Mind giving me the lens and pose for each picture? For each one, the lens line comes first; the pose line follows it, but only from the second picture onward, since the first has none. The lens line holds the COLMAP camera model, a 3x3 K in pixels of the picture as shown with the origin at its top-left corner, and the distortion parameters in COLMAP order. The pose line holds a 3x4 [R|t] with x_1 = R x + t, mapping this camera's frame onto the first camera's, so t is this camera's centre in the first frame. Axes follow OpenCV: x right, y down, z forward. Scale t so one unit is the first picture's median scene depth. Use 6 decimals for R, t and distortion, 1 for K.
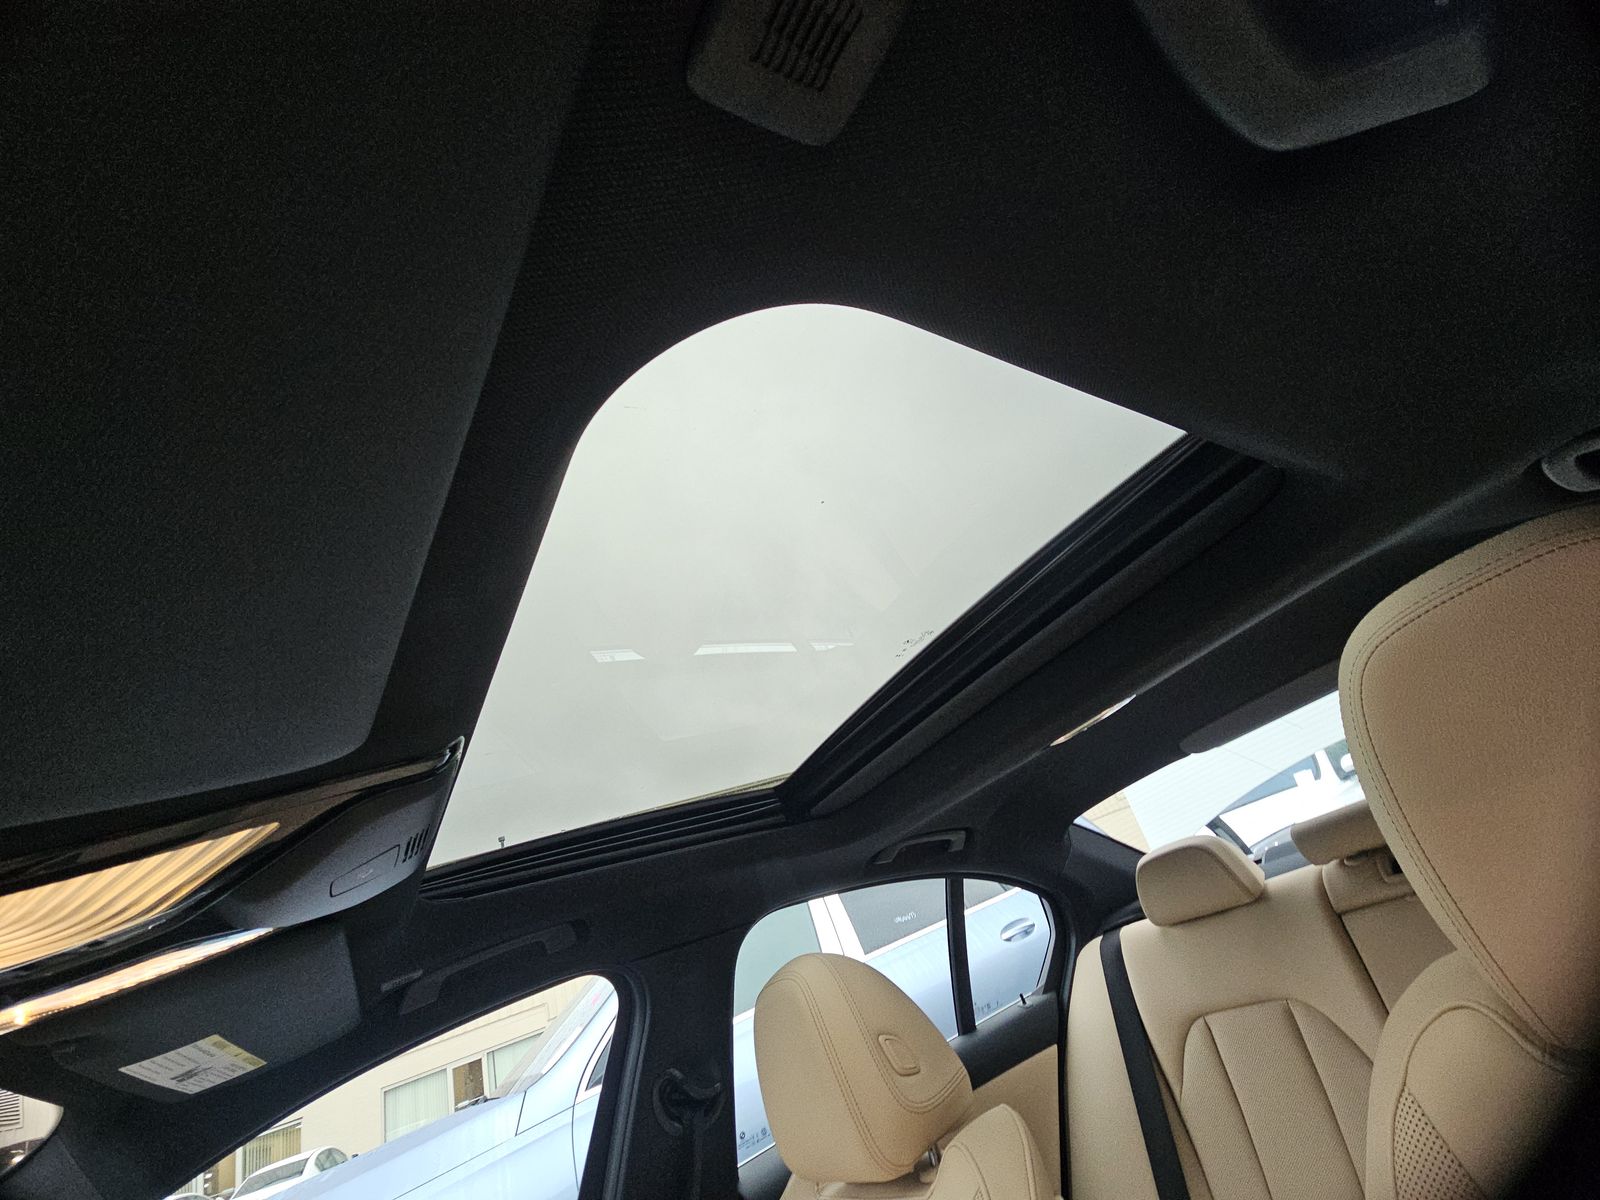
lens RADIAL K [[639.5, 0, 798.3], [0, 639.5, 603.2], [0, 0, 1]] dist [-0.000590, 0.000213]
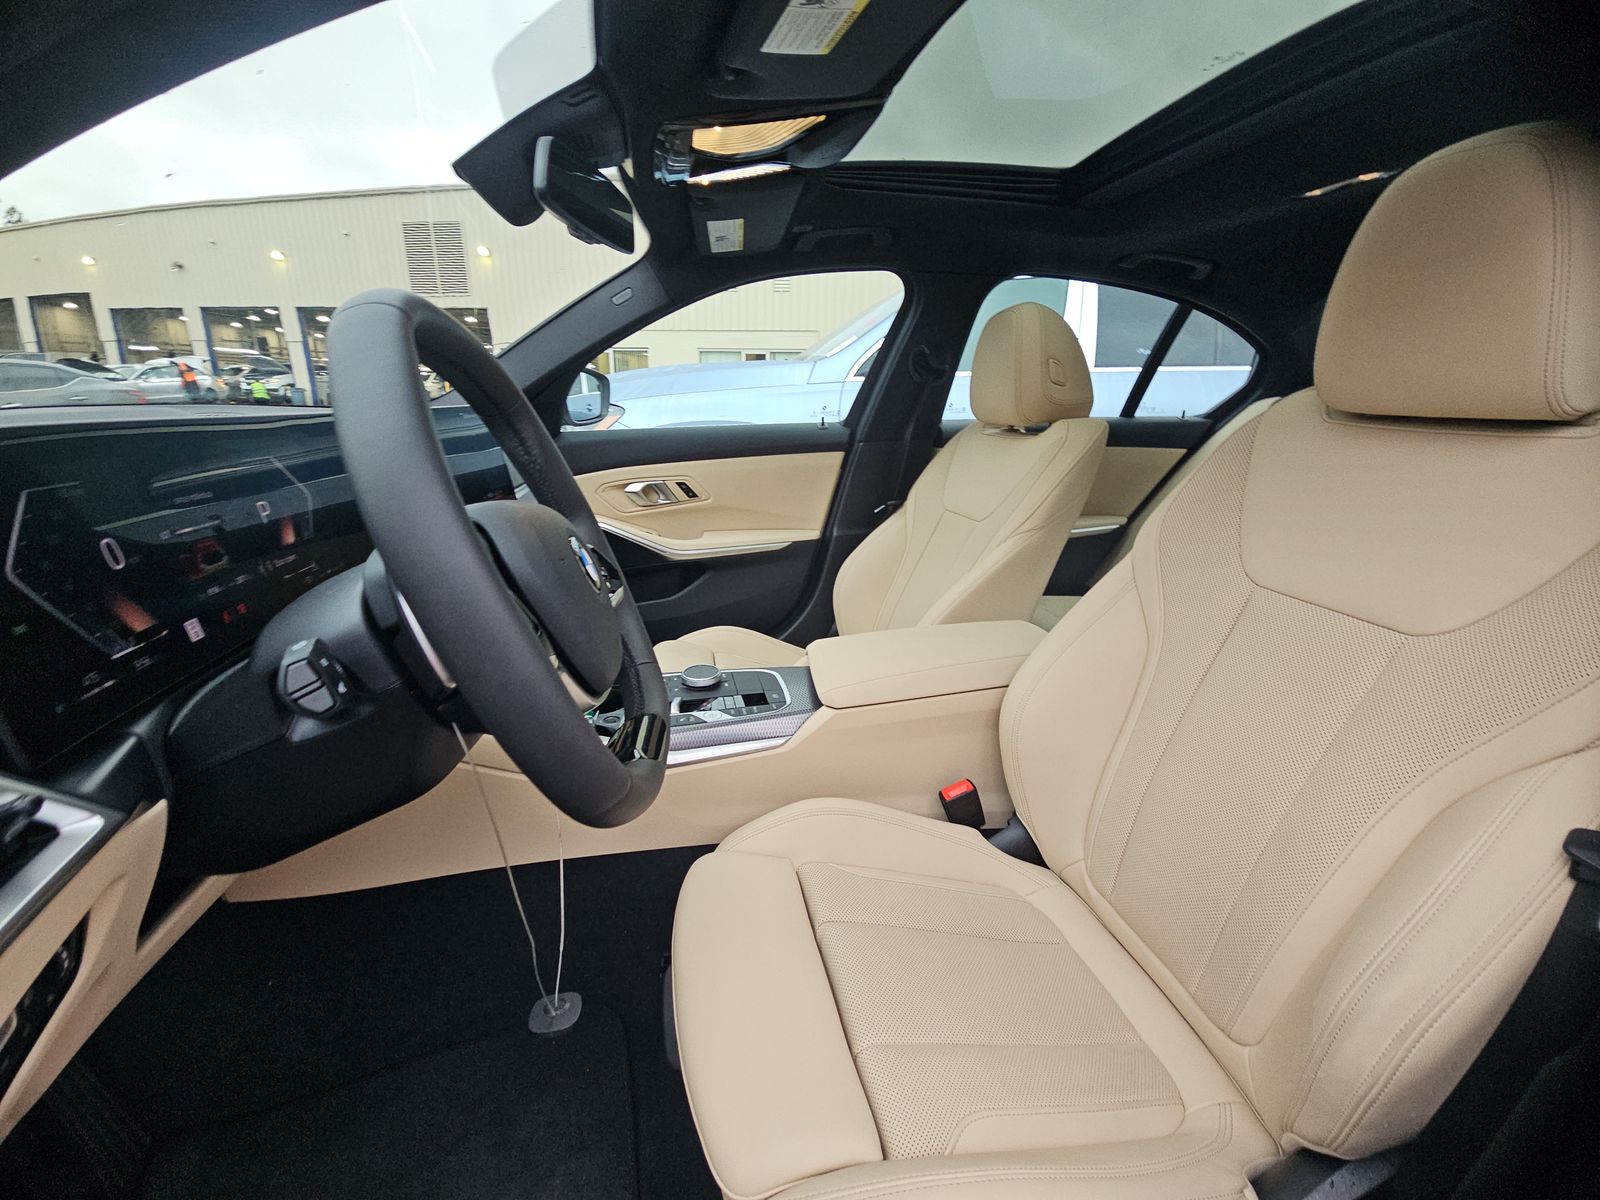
lens RADIAL K [[639.5, 0, 800.6], [0, 639.5, 601.5], [0, 0, 1]] dist [-0.000590, 0.000213]
pose [[0.886409, 0.422114, -0.189997, 0.103967], [-0.110436, 0.591435, 0.798754, -0.149738], [0.449536, -0.687041, 0.570870, -0.504169]]
